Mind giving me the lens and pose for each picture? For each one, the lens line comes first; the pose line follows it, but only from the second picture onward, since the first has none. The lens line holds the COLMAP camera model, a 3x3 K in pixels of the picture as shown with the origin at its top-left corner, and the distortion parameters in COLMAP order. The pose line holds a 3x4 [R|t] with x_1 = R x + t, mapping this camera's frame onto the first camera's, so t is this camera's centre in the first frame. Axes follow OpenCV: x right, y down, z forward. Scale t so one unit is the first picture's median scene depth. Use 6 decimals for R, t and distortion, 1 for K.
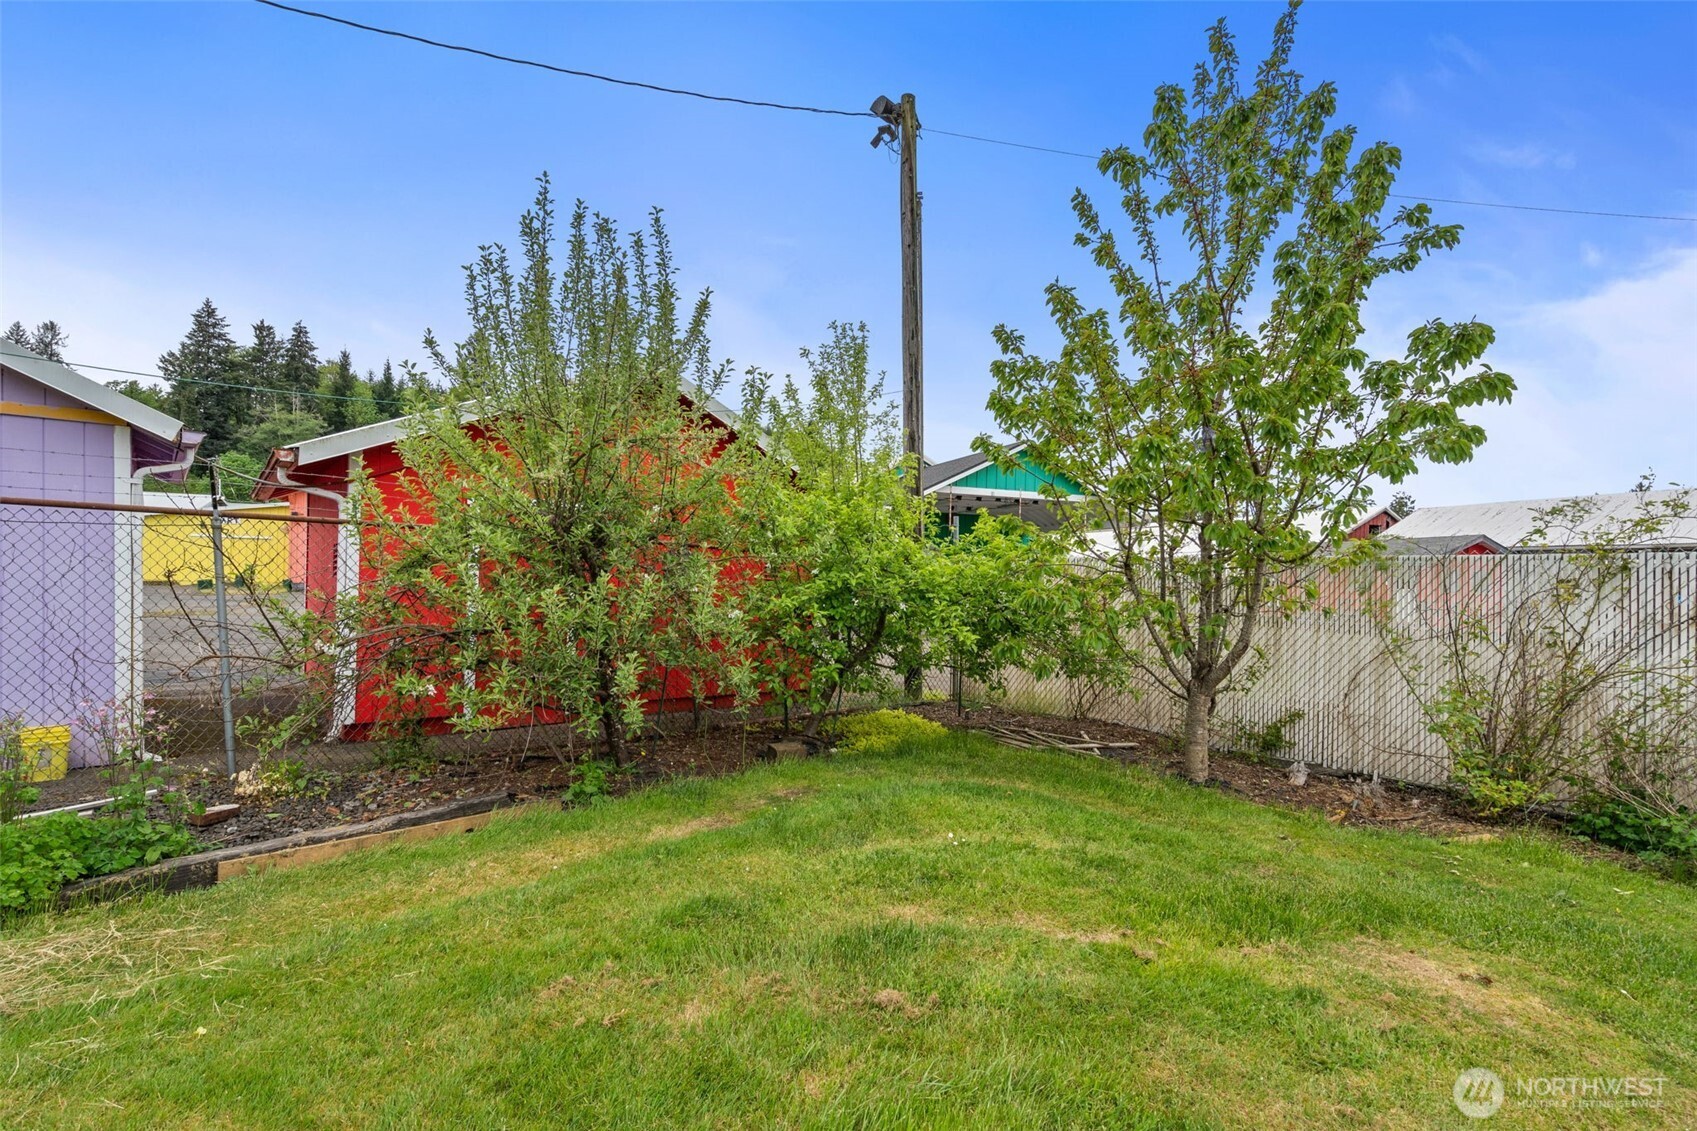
lens RADIAL K [[734.1, 0, 848.5], [0, 734.1, 565.5], [0, 0, 1]] dist [0.001234, 0.000509]
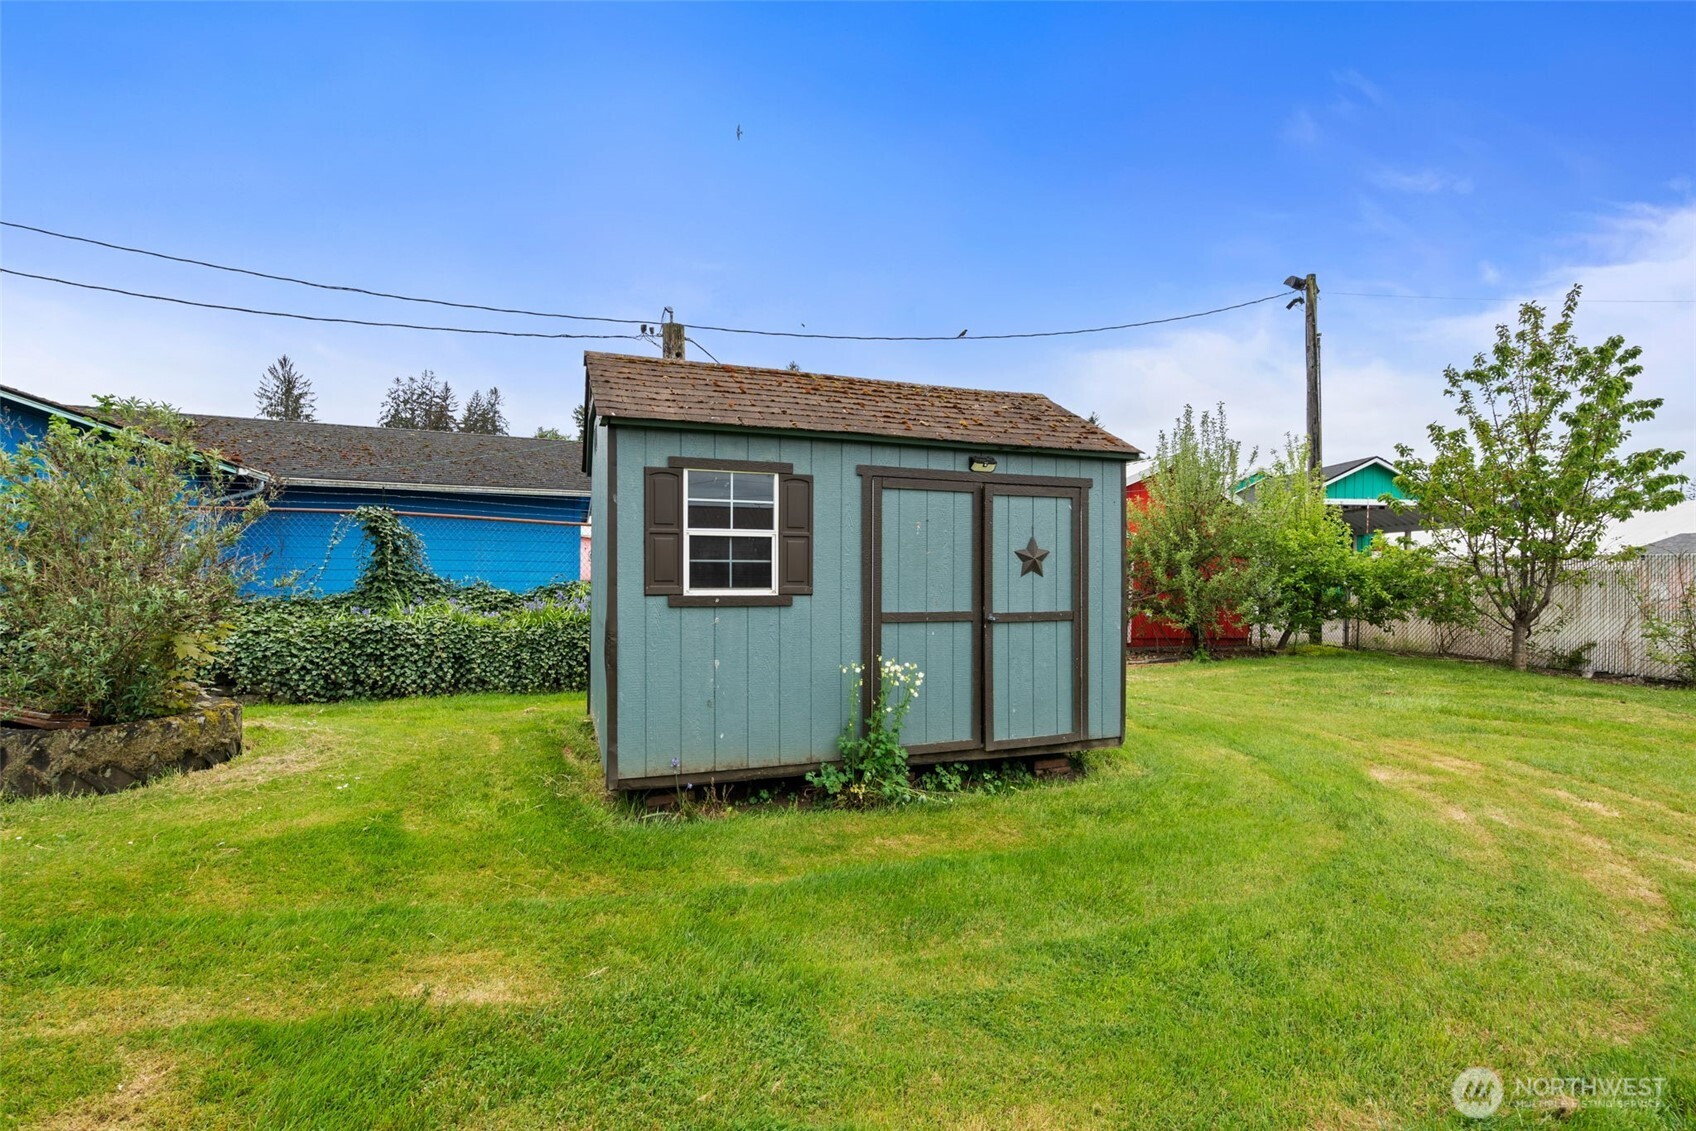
lens RADIAL K [[733.7, 0, 848.0], [0, 733.7, 565.5], [0, 0, 1]] dist [0.001234, 0.000509]
pose [[0.942837, -0.000509, -0.333254, -0.535343], [0.003693, 0.999953, 0.008920, -0.012133], [0.333234, -0.009641, 0.942795, -1.379572]]
